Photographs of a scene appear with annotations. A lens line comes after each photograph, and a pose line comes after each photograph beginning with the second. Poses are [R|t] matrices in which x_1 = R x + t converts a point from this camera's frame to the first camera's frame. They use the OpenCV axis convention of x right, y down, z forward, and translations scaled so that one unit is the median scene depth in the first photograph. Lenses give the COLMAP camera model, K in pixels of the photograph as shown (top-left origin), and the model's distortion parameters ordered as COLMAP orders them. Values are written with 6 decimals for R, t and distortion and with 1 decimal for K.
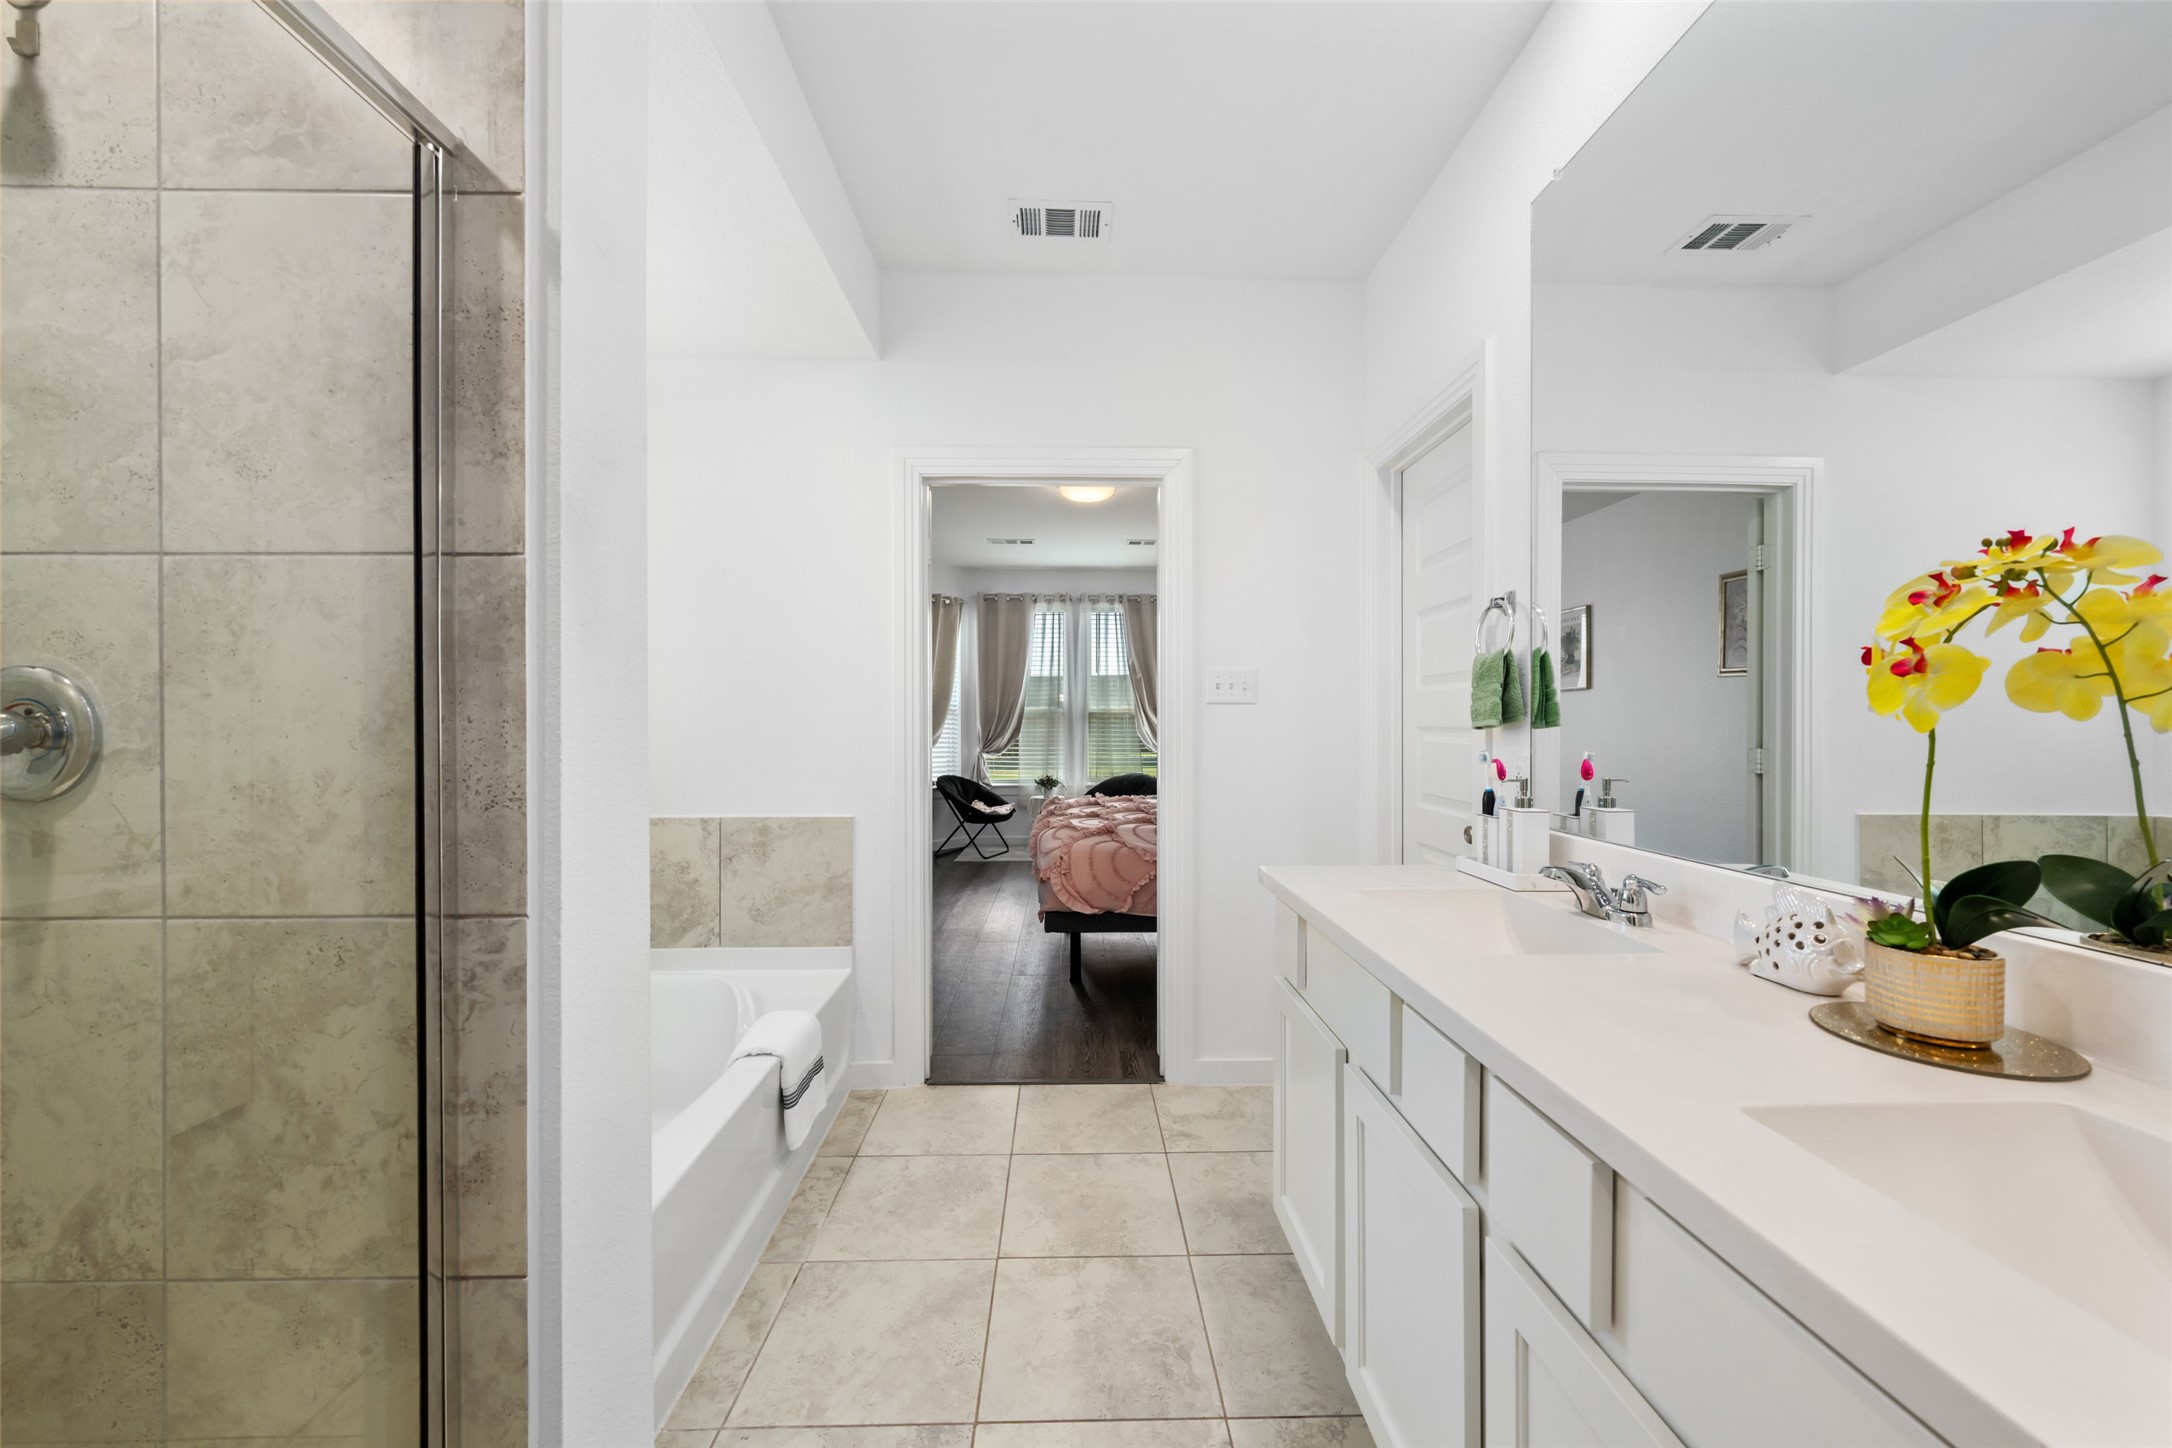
lens RADIAL K [[761.1, 0, 1086.0], [0, 761.1, 724.0], [0, 0, 1]] dist [0.000085, 0.000000]
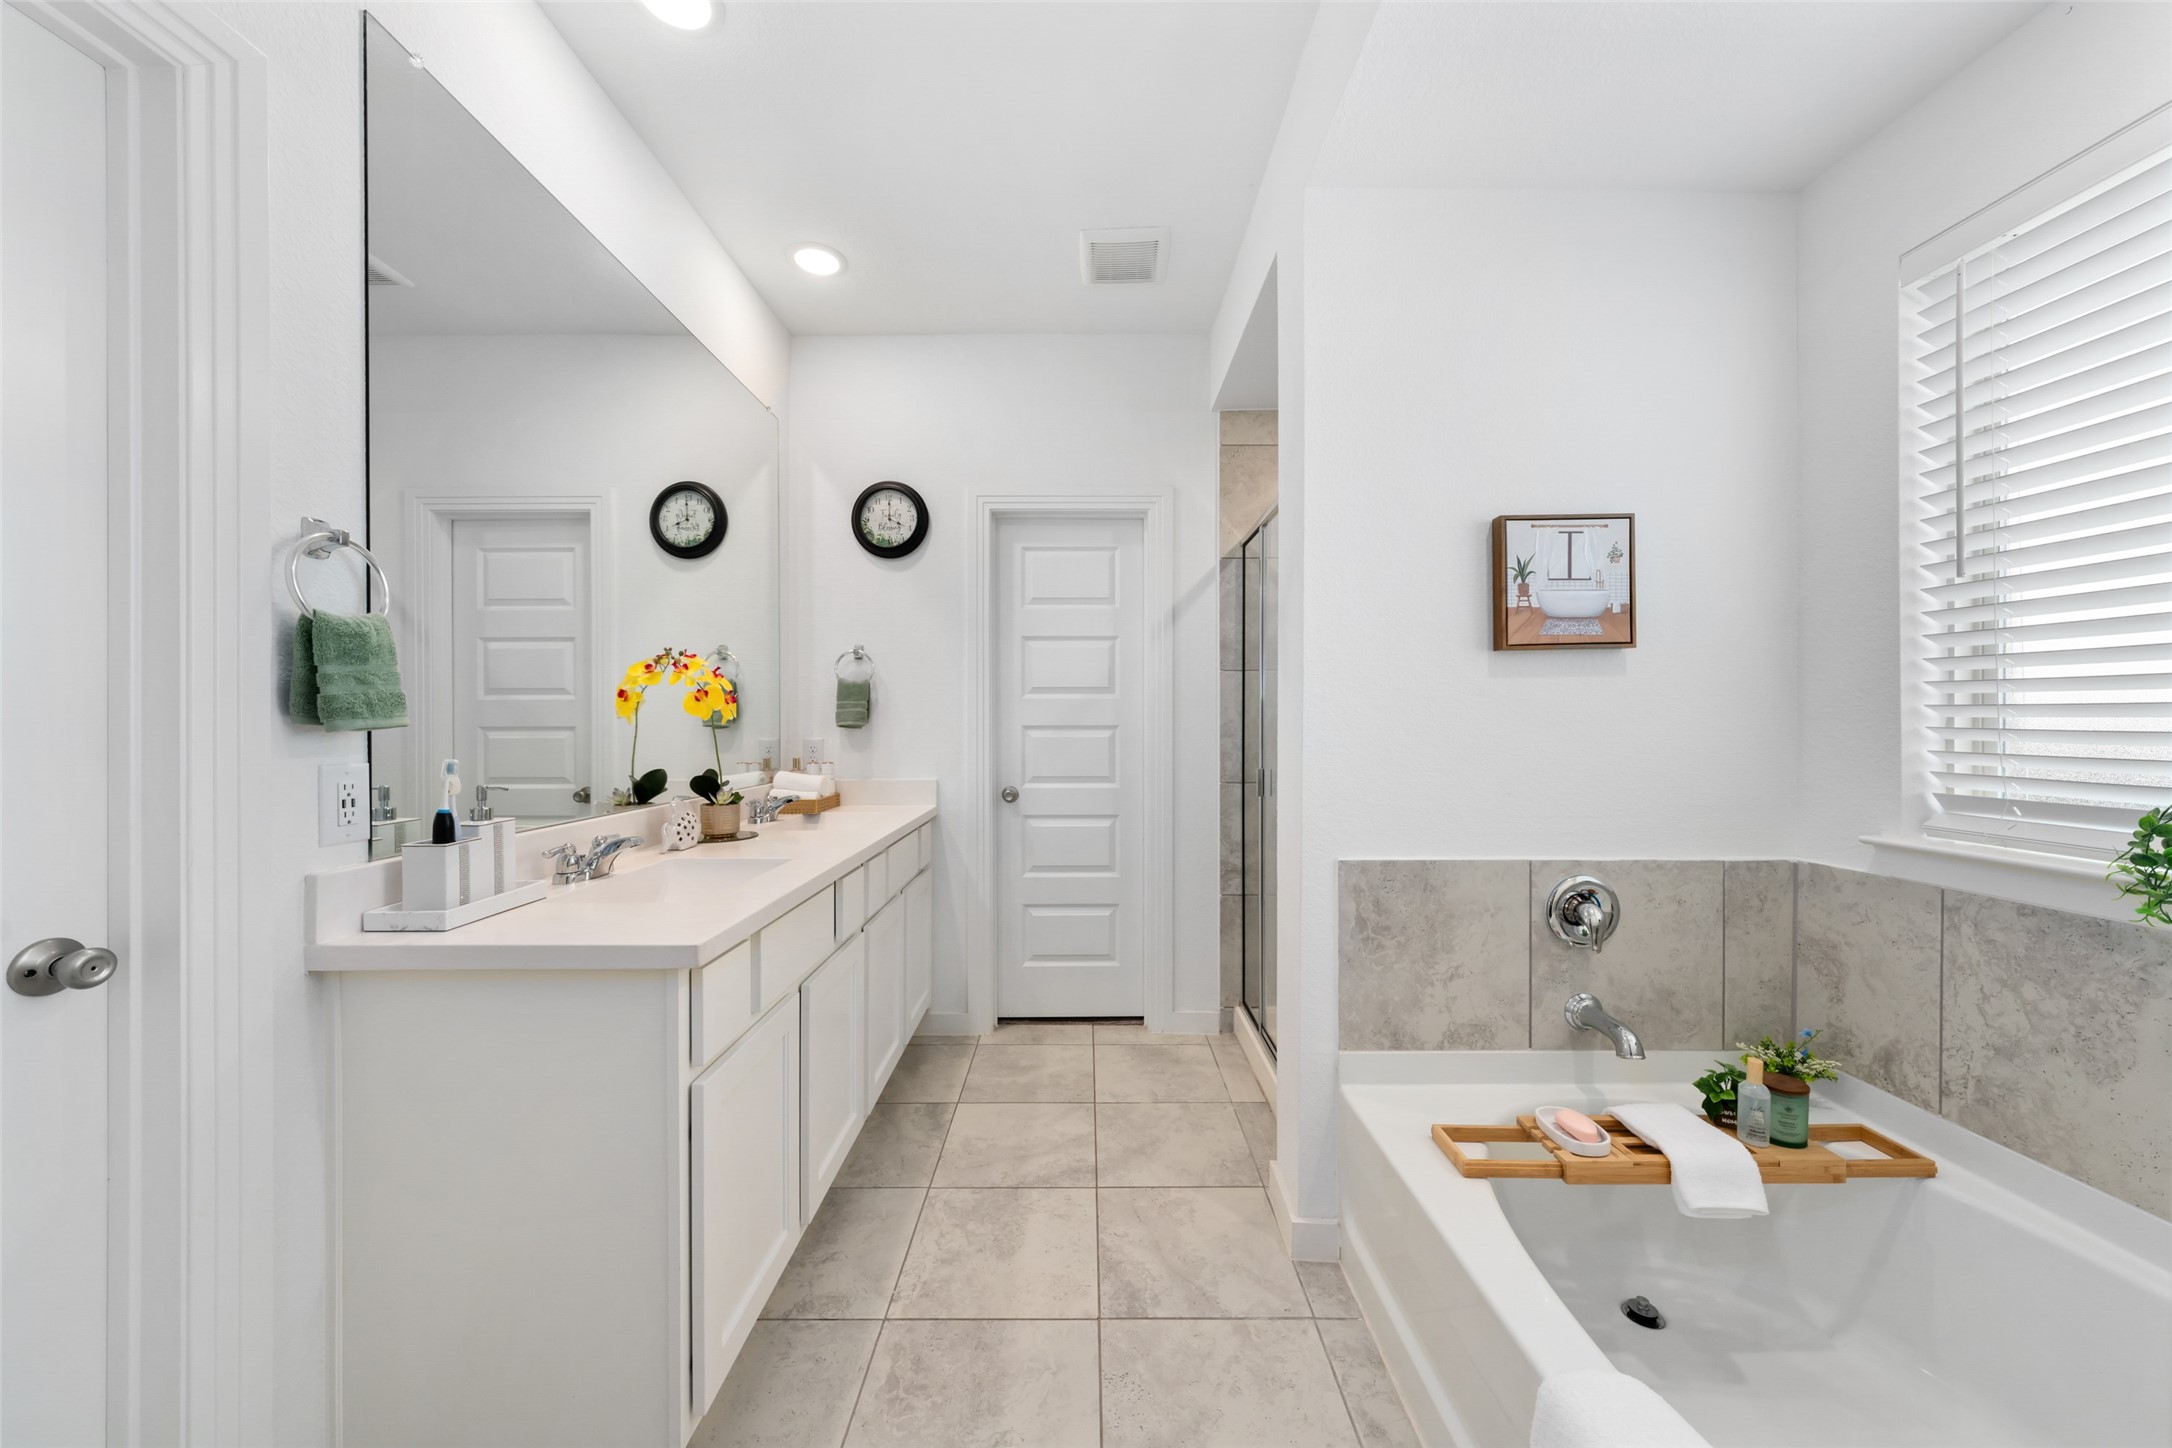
lens RADIAL K [[761.1, 0, 1086.0], [0, 761.1, 724.0], [0, 0, 1]] dist [0.000085, 0.000000]
pose [[-0.999698, -0.003142, 0.024363, -0.140511], [-0.002875, 0.999936, 0.010966, -0.008564], [-0.024395, 0.010893, -0.999643, 2.018644]]
